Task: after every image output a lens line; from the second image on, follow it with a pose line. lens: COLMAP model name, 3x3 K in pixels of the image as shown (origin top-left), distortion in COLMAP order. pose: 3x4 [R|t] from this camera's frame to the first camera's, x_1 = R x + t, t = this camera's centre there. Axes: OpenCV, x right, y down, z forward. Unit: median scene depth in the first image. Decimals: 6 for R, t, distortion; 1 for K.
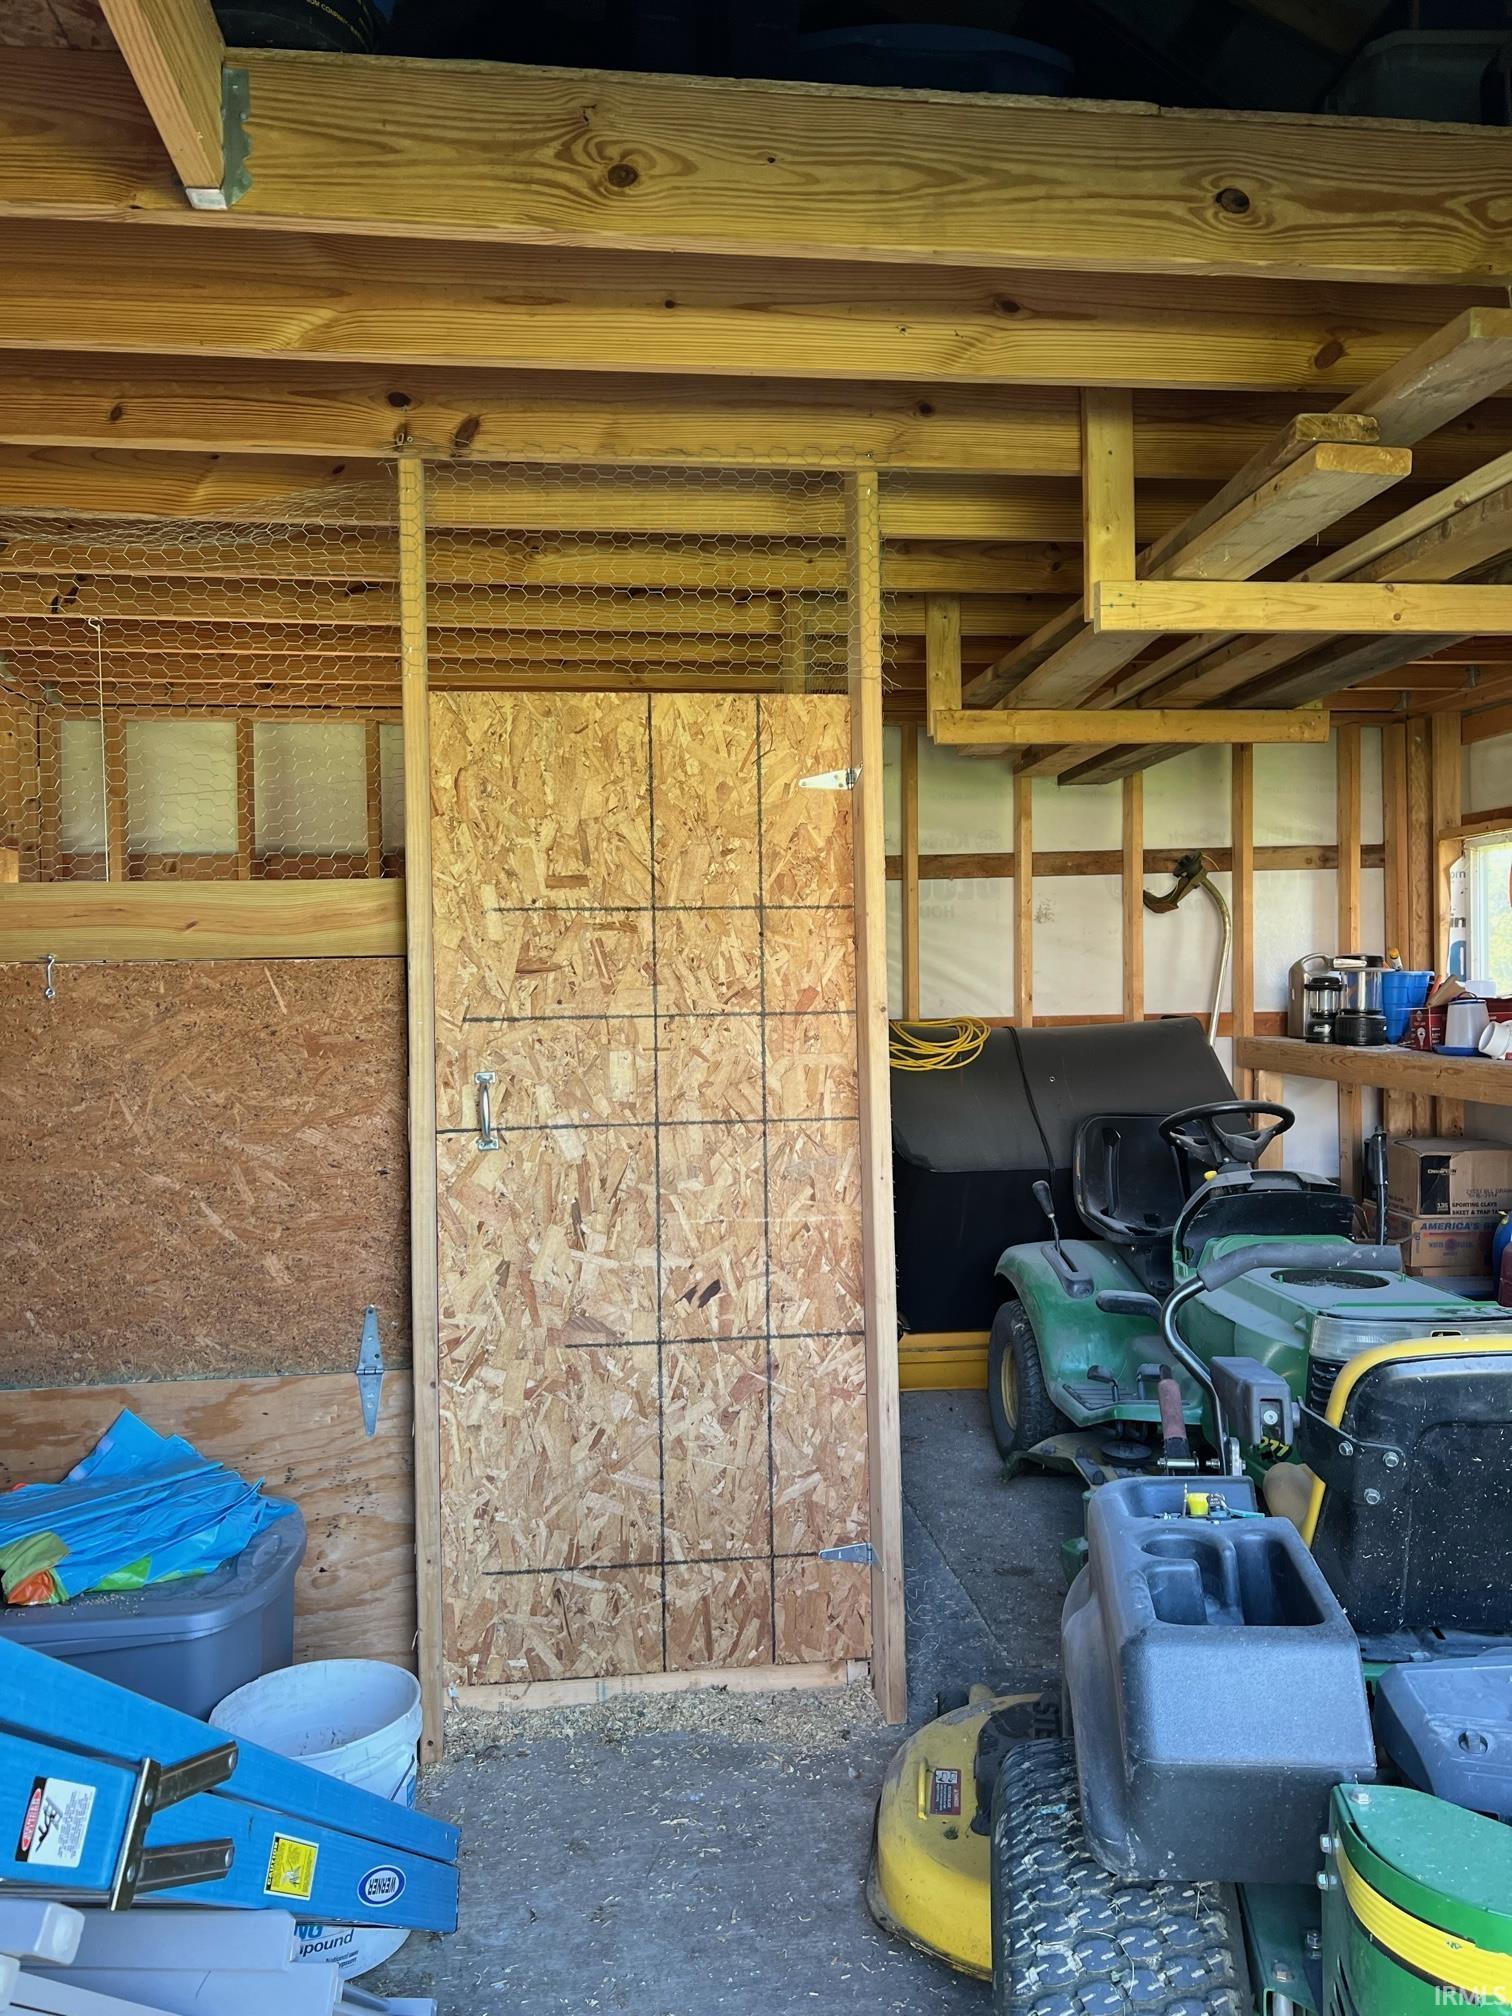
lens RADIAL K [[1516.4, 0, 736.5], [0, 1516.4, 1011.6], [0, 0, 1]] dist [0.134339, -0.268120]
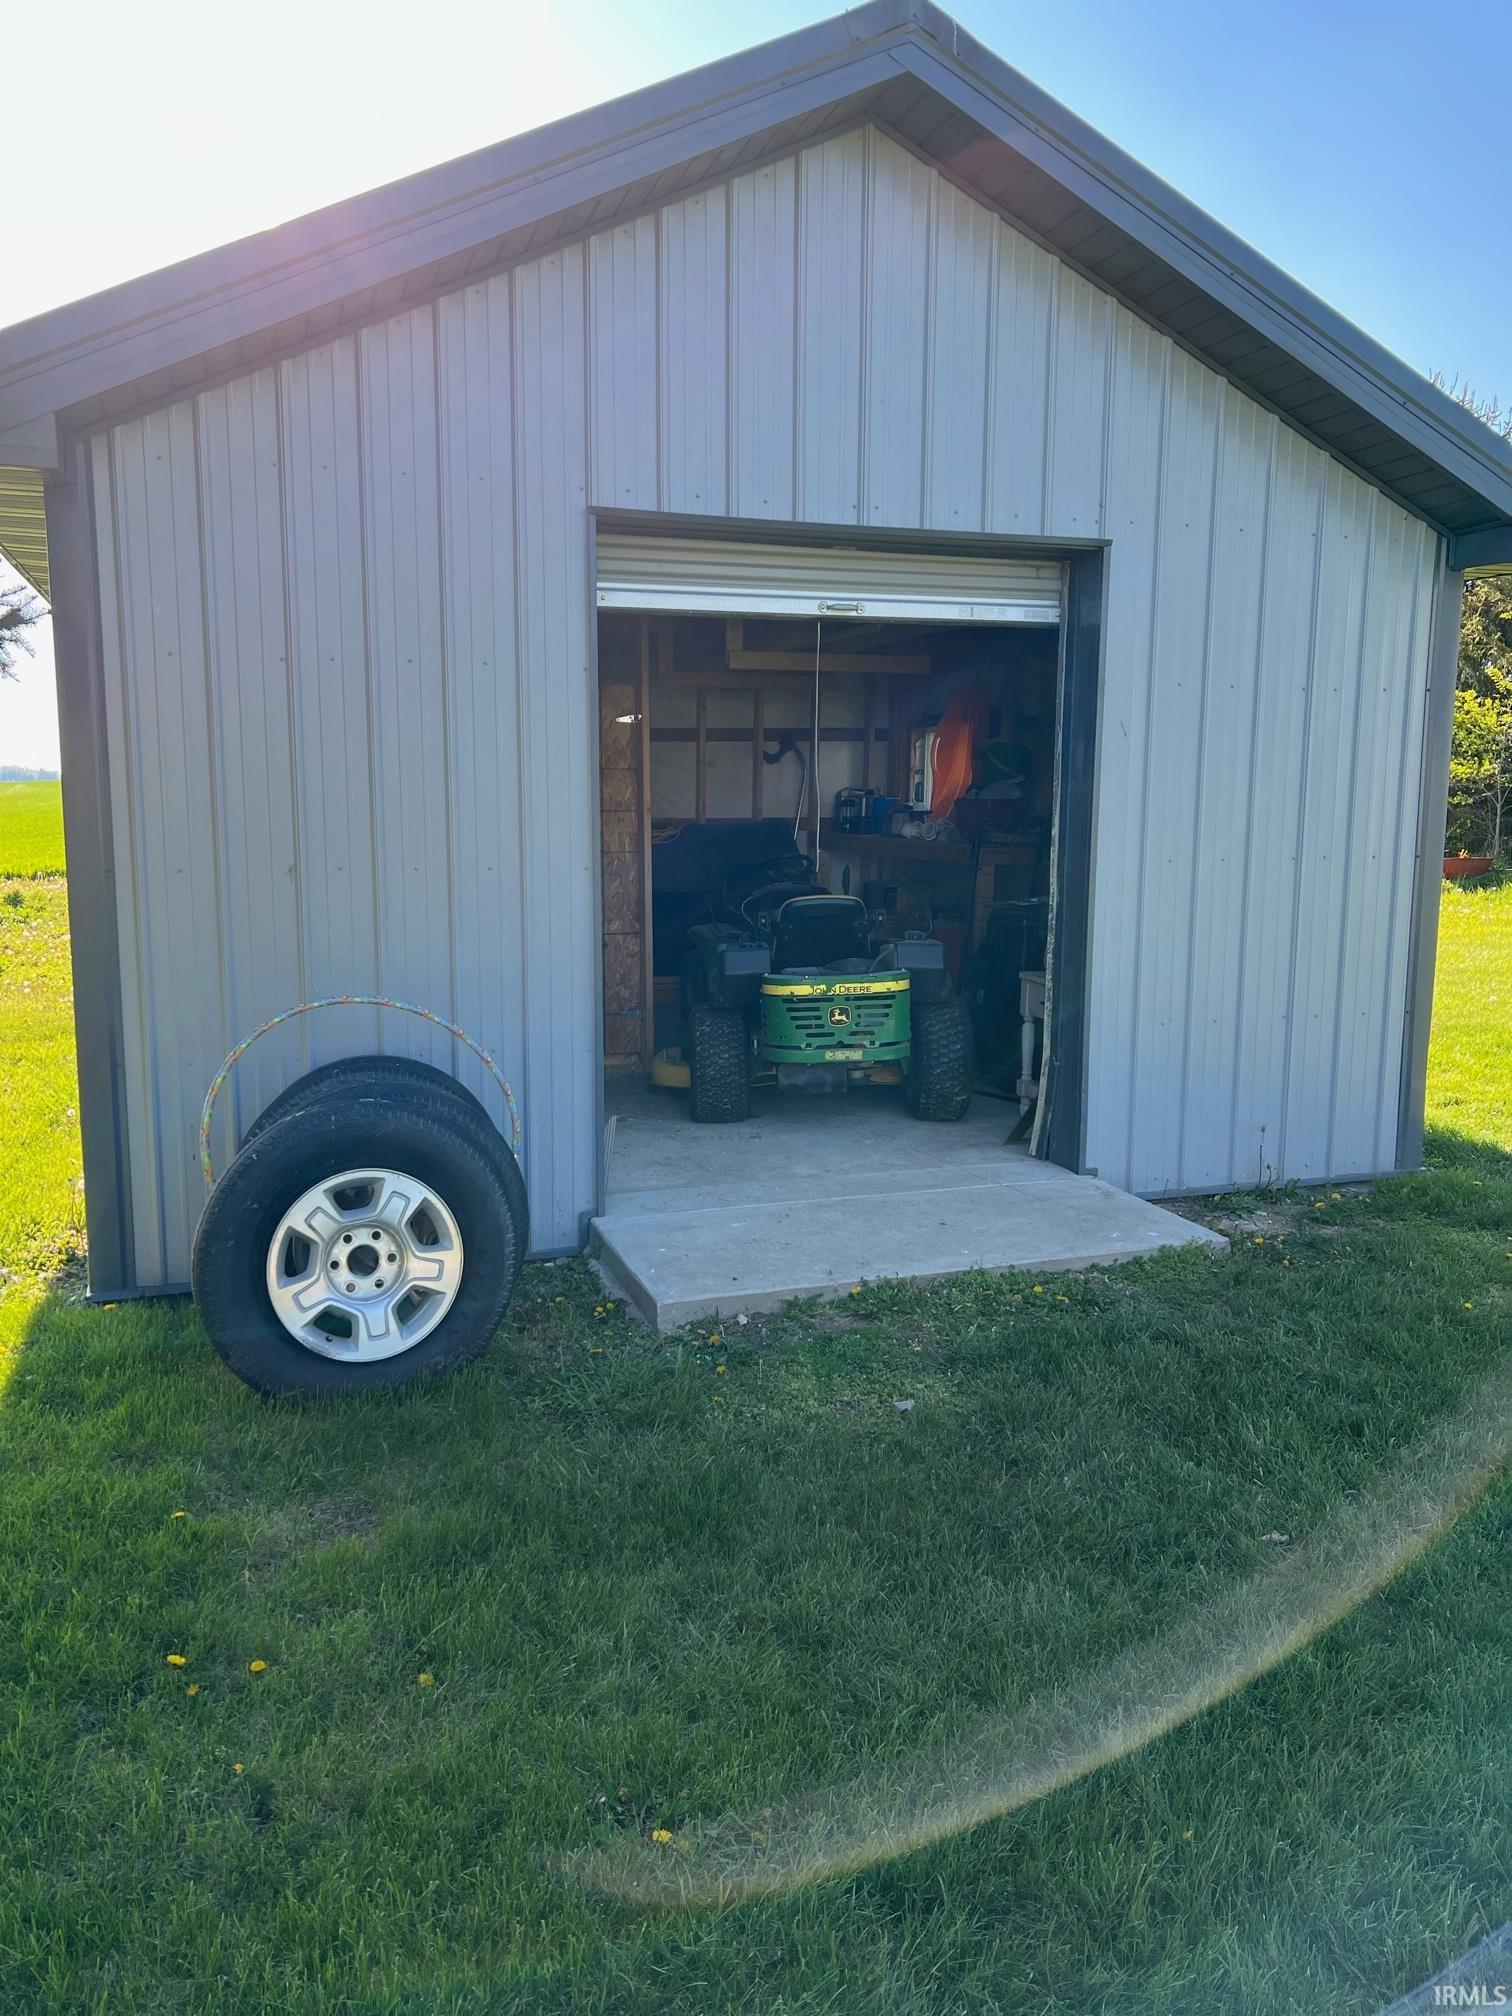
lens RADIAL K [[1516.4, 0, 736.5], [0, 1516.4, 1011.6], [0, 0, 1]] dist [0.134339, -0.268120]
pose [[0.978127, -0.010165, 0.207758, -0.160295], [-0.015559, 0.992431, 0.121810, 0.011502], [-0.207424, -0.122378, 0.970566, -0.858779]]
